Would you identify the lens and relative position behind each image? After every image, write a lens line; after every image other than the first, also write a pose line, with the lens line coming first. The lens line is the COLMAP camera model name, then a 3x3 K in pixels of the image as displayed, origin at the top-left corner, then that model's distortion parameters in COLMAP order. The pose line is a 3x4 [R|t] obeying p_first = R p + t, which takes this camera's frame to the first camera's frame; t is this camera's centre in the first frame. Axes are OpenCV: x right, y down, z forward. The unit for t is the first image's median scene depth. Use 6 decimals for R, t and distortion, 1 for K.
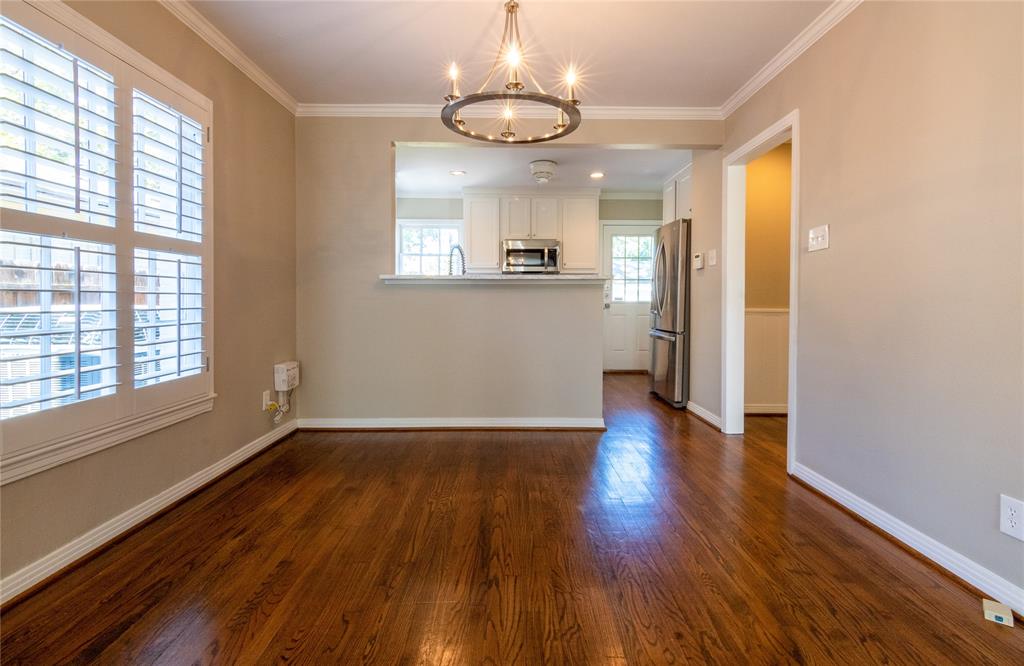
lens RADIAL K [[496.1, 0, 527.4], [0, 496.1, 305.6], [0, 0, 1]] dist [0.000159, 0.000045]
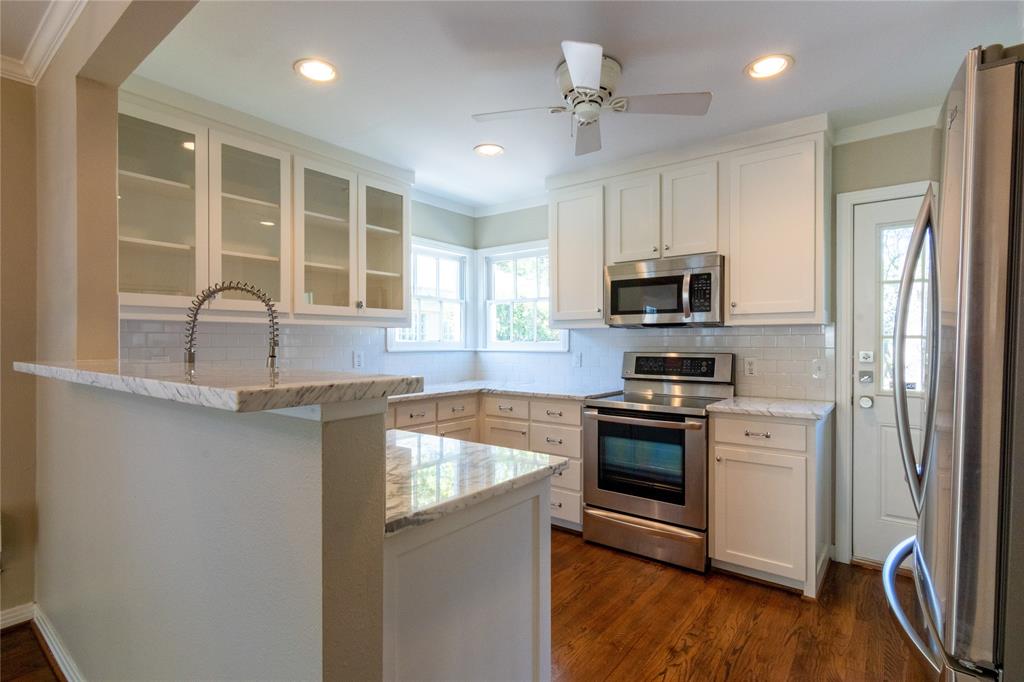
lens RADIAL K [[501.7, 0, 512.0], [0, 501.7, 341.0], [0, 0, 1]] dist [0.001082, 0.000157]
pose [[0.771487, 0.001856, -0.636243, 0.269480], [-0.010516, 0.999896, -0.009835, -0.058039], [0.636158, 0.014278, 0.771426, 0.681575]]
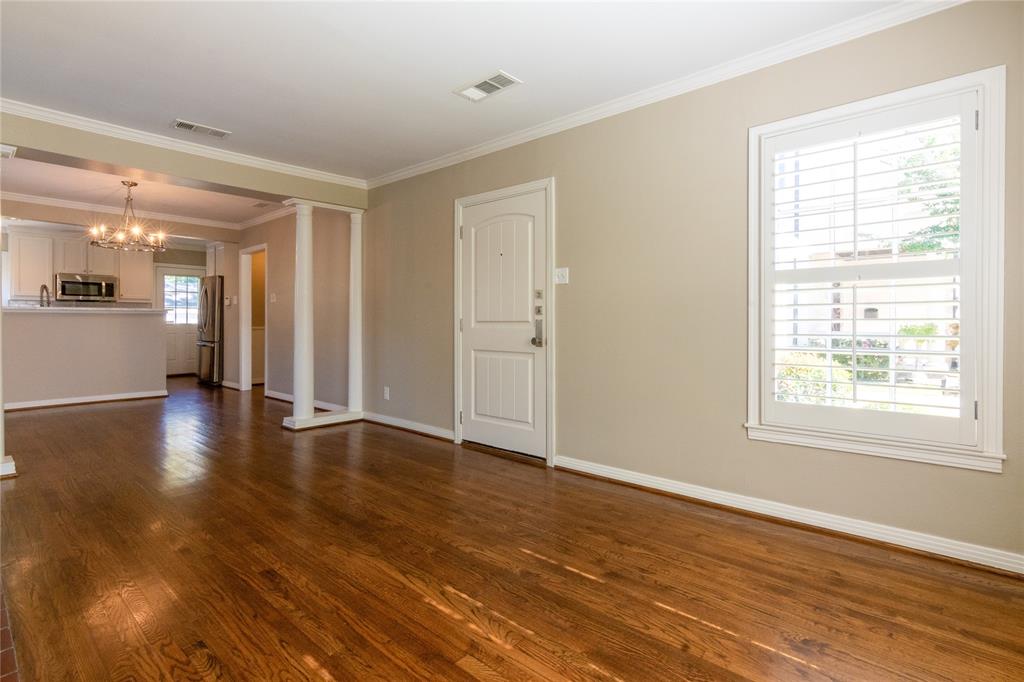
lens RADIAL K [[501.6, 0, 517.8], [0, 501.6, 324.7], [0, 0, 1]] dist [-0.001317, -0.000143]
pose [[0.688419, -0.004277, 0.725301, -0.211164], [0.007970, 0.999967, -0.001667, 0.006090], [-0.725270, 0.006928, 0.688430, -0.855856]]
